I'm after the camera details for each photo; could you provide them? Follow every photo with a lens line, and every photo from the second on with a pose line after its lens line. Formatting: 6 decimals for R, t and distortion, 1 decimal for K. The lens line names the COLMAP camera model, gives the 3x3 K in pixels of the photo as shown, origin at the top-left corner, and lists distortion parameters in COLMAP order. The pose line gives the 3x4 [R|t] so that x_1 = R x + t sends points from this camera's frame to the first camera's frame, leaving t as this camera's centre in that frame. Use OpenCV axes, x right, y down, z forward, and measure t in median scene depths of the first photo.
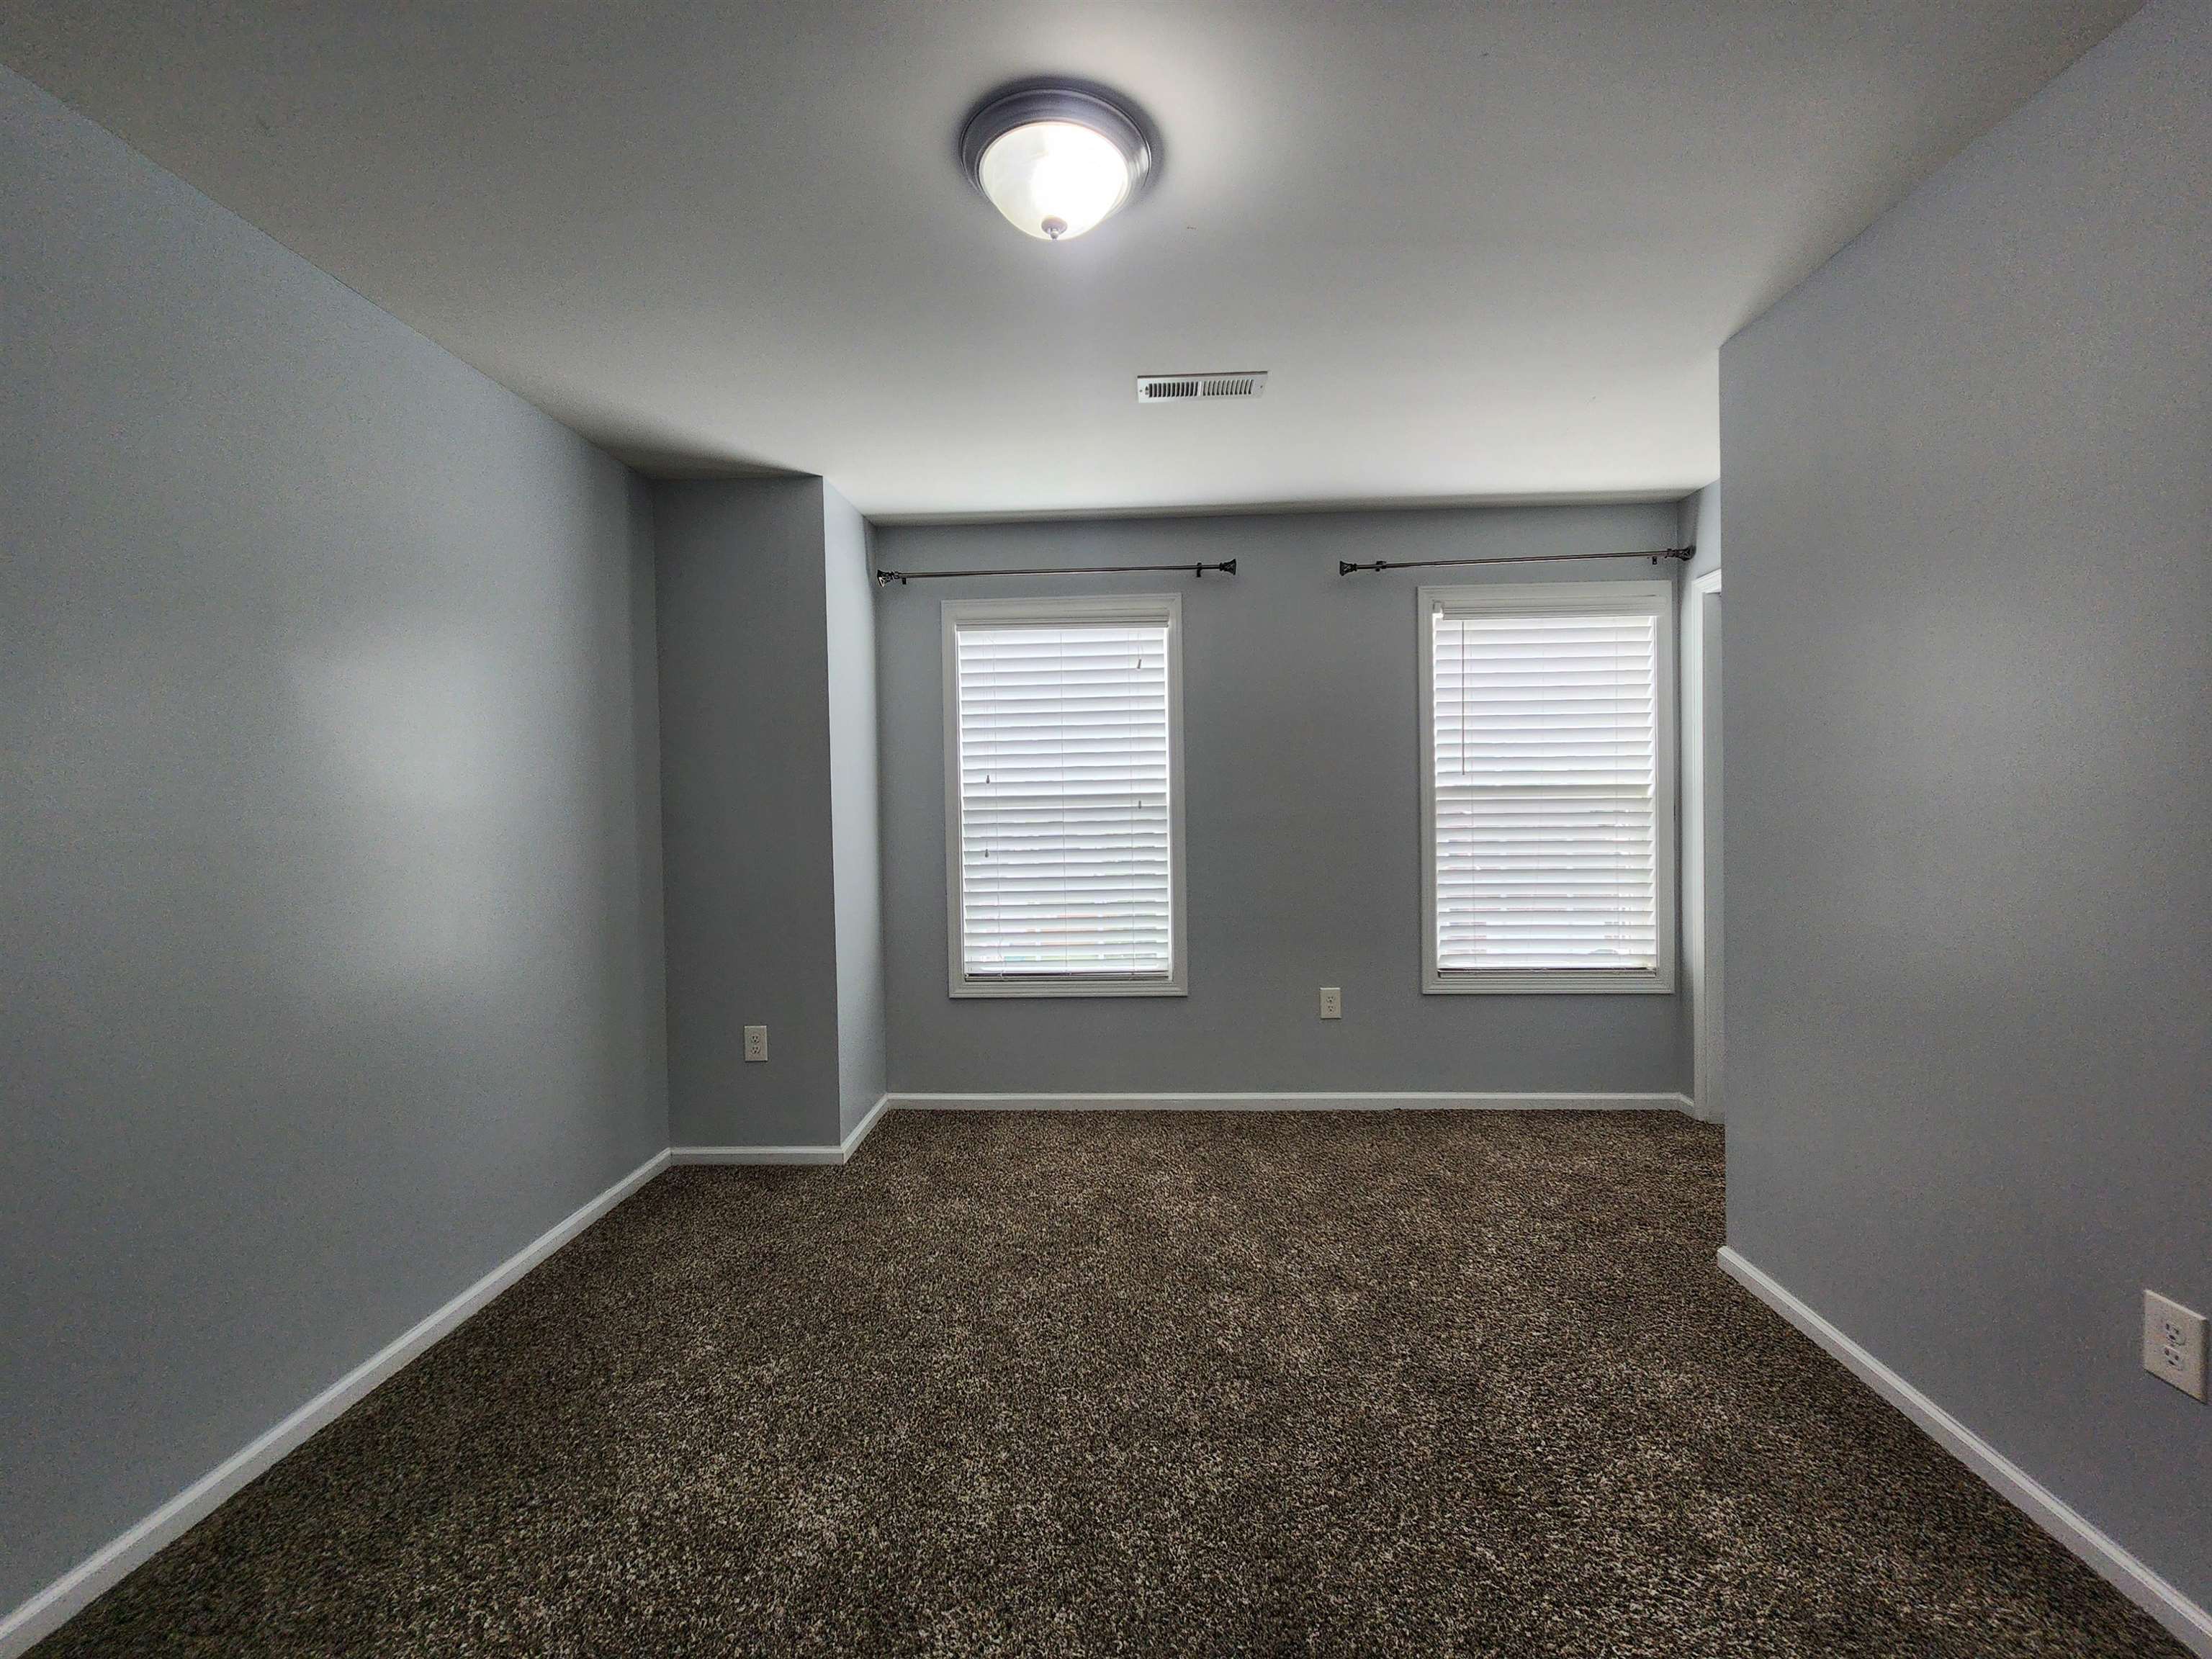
lens RADIAL K [[909.2, 0, 1113.1], [0, 909.2, 826.6], [0, 0, 1]] dist [0.001332, -0.000675]
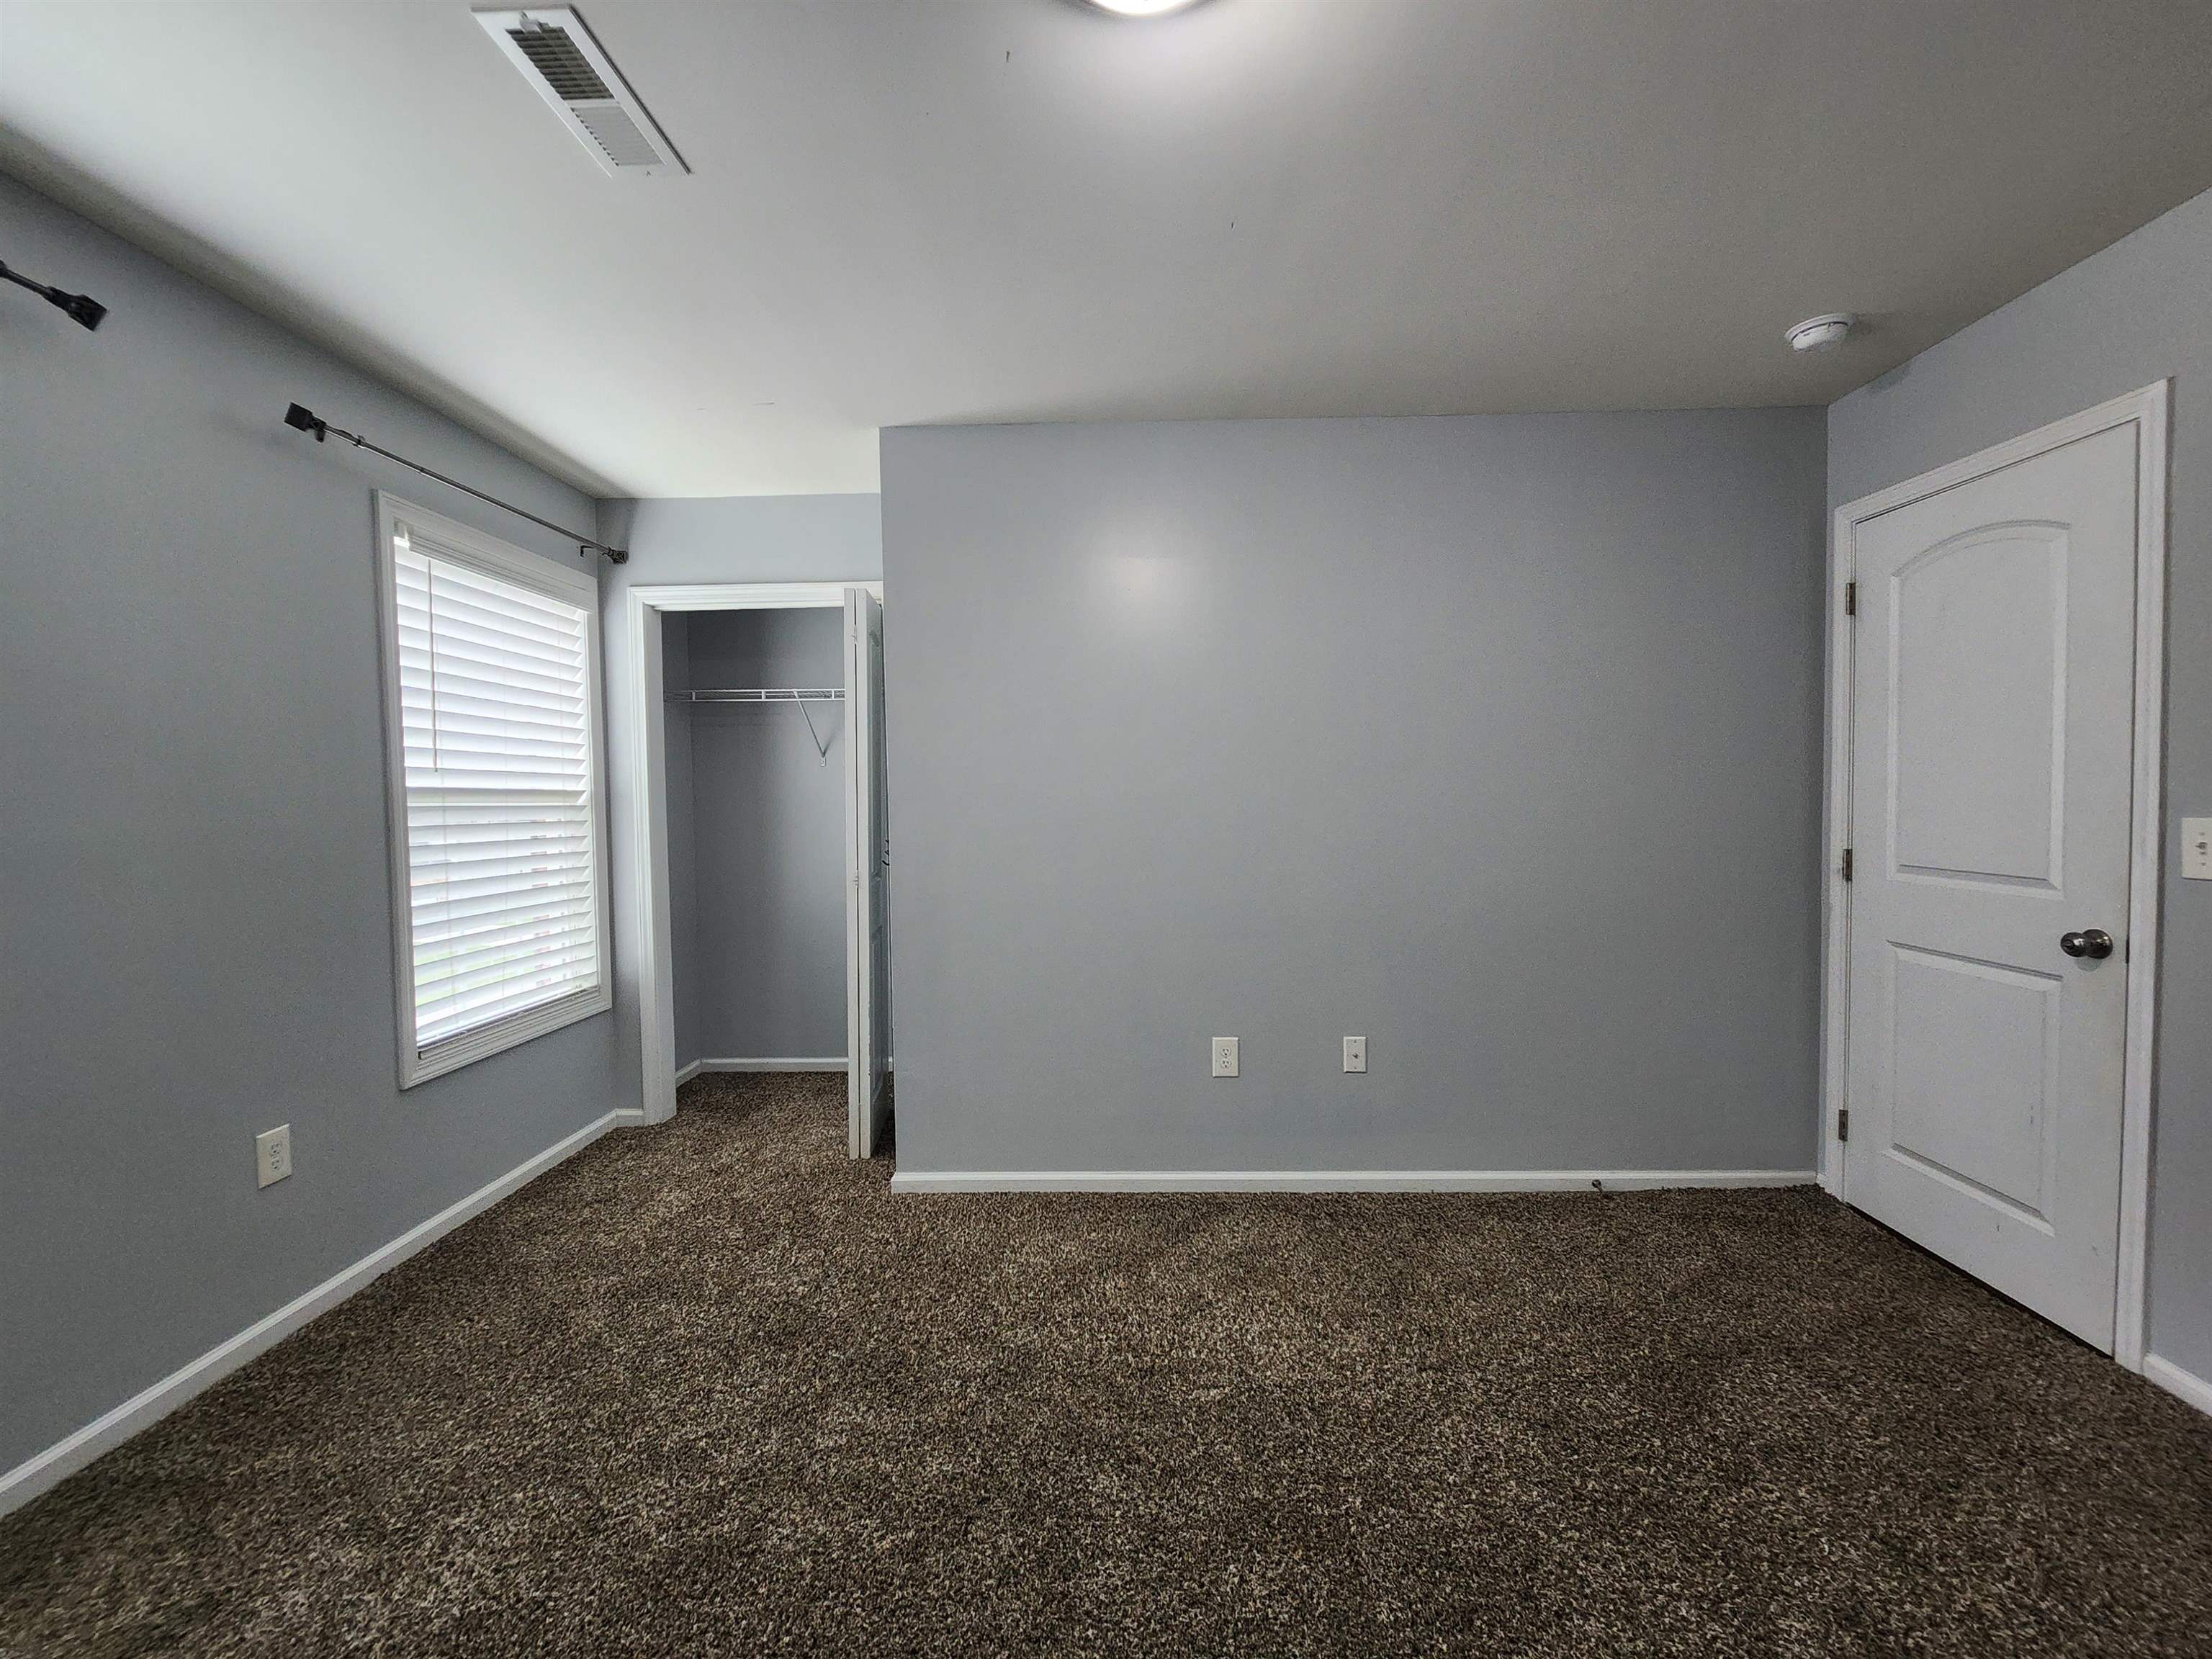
lens RADIAL K [[909.2, 0, 1113.1], [0, 909.2, 826.6], [0, 0, 1]] dist [0.001332, -0.000675]
pose [[-0.024477, -0.016555, 0.999563, -0.357778], [0.034330, 0.999259, 0.017391, -0.007461], [-0.999111, 0.034741, -0.023890, 0.484607]]
